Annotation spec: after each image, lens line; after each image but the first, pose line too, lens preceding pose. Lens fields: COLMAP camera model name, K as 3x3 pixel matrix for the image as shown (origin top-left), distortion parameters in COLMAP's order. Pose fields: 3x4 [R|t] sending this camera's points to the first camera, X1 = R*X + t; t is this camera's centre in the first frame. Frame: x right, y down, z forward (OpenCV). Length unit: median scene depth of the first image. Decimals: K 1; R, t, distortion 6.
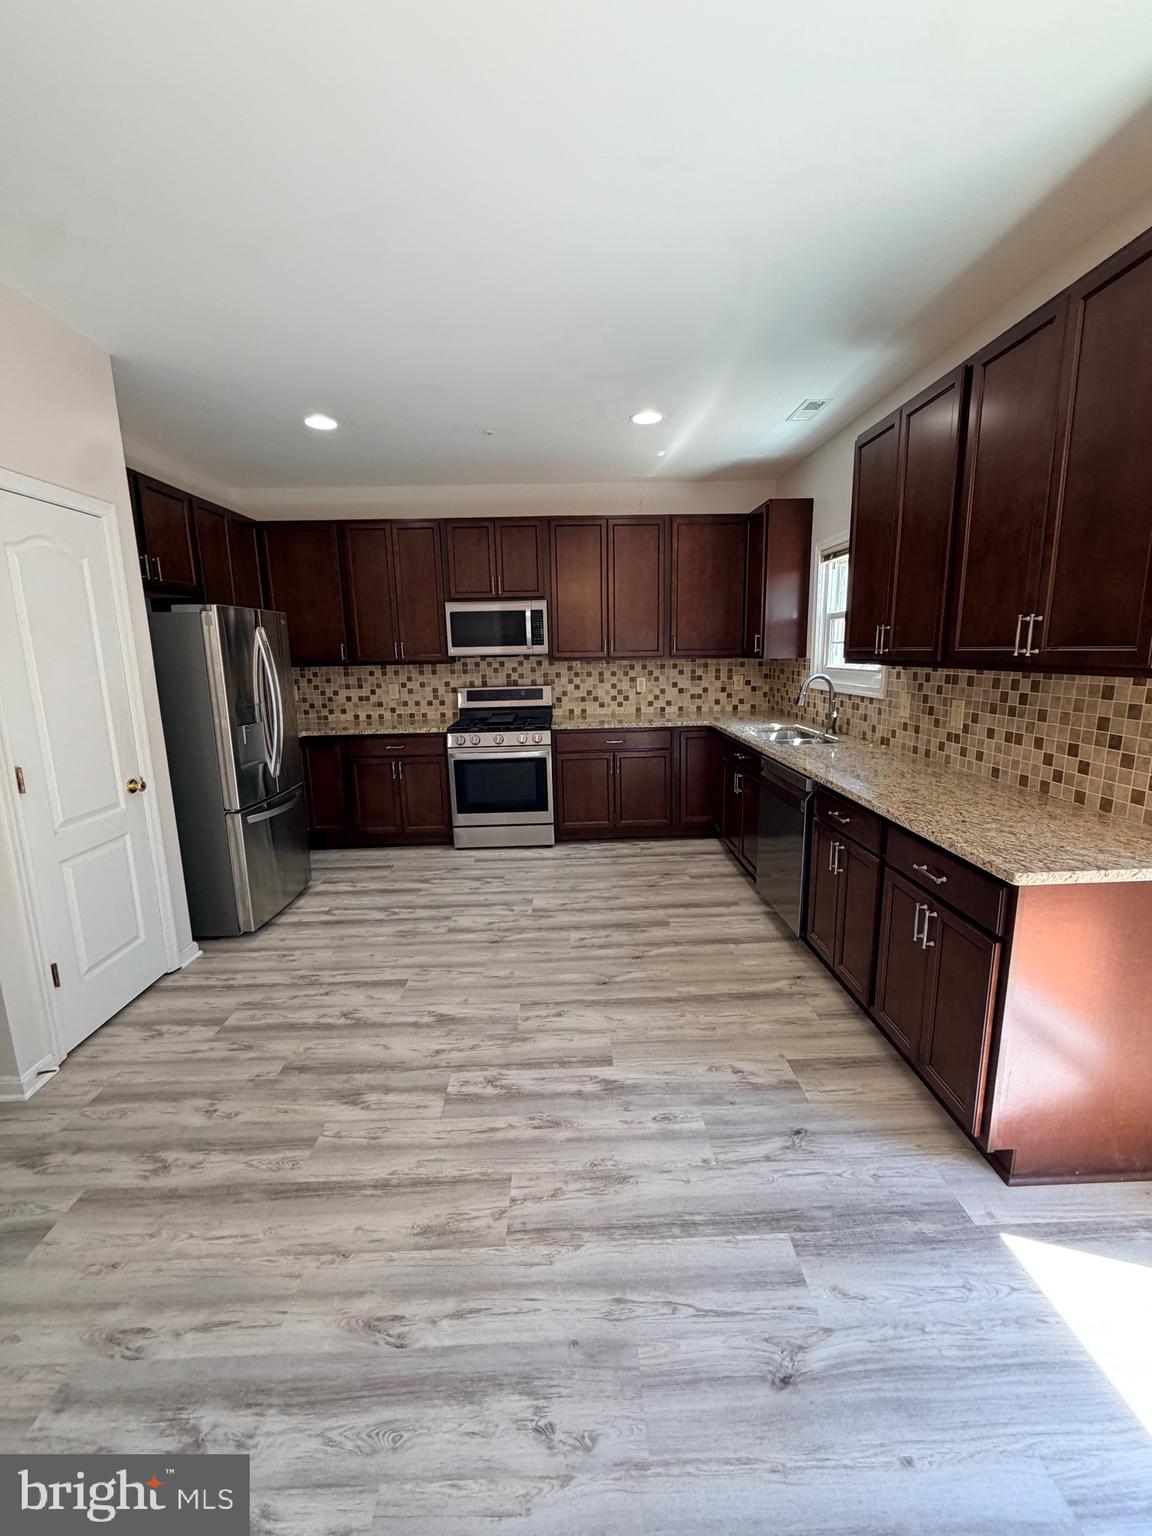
lens RADIAL K [[616.3, 0, 572.5], [0, 616.3, 764.5], [0, 0, 1]] dist [-0.000111, 0.000200]
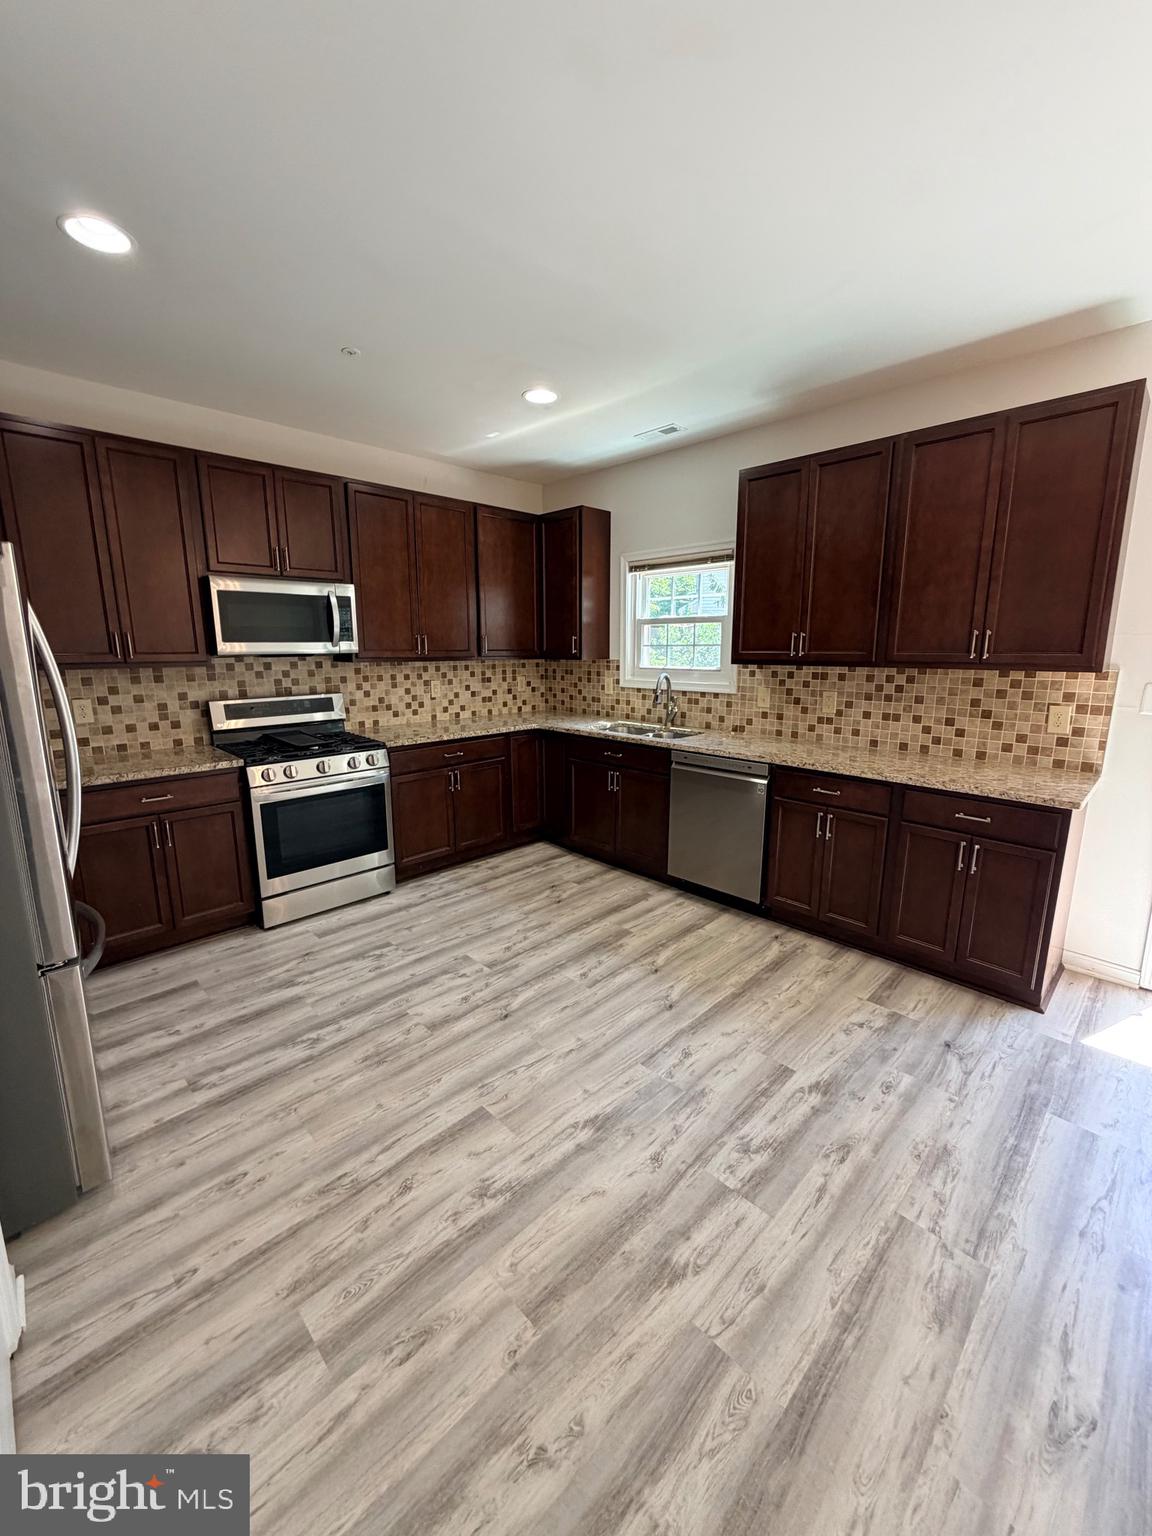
lens RADIAL K [[616.3, 0, 581.4], [0, 616.3, 764.3], [0, 0, 1]] dist [-0.000111, 0.000200]
pose [[0.726546, -0.112853, 0.677787, -0.654083], [0.114393, 0.992520, 0.042634, -0.066424], [-0.677528, 0.046558, 0.734022, 0.397189]]
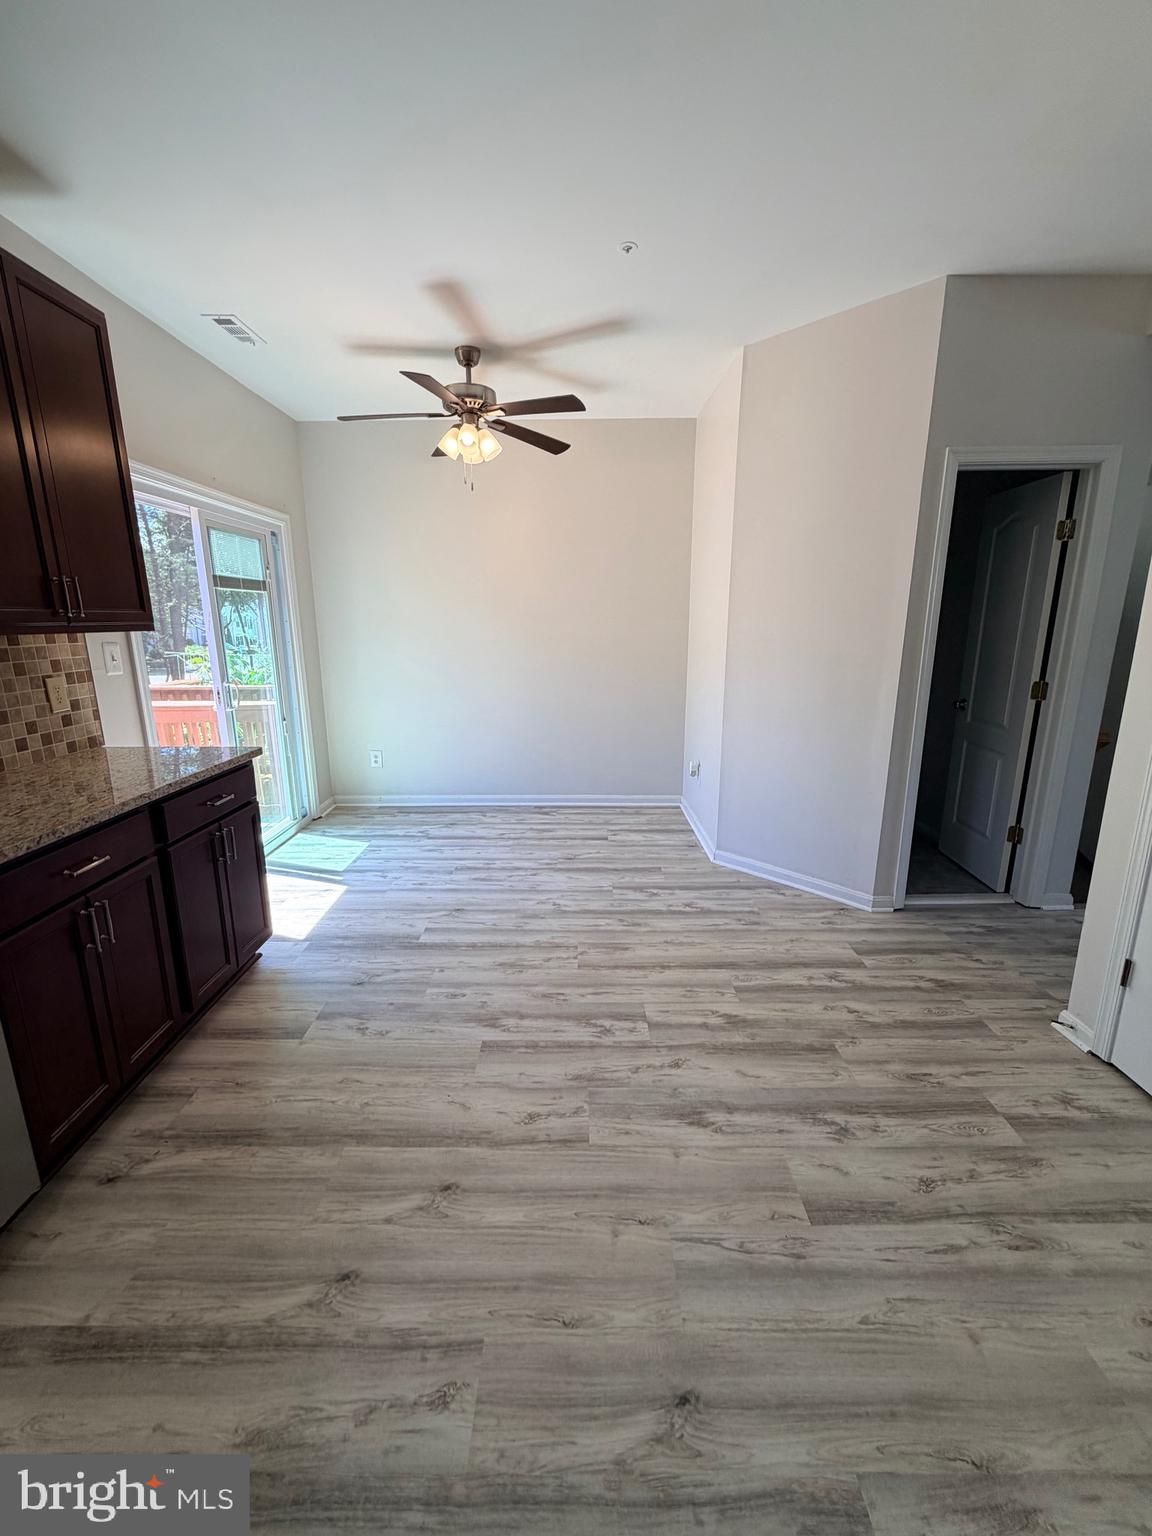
lens RADIAL K [[616.3, 0, 572.4], [0, 616.3, 759.4], [0, 0, 1]] dist [-0.000111, 0.000200]
pose [[-0.999331, 0.017634, 0.032028, -0.092293], [0.028984, 0.916068, 0.399975, -0.238730], [-0.022286, 0.400636, -0.915966, 1.392354]]
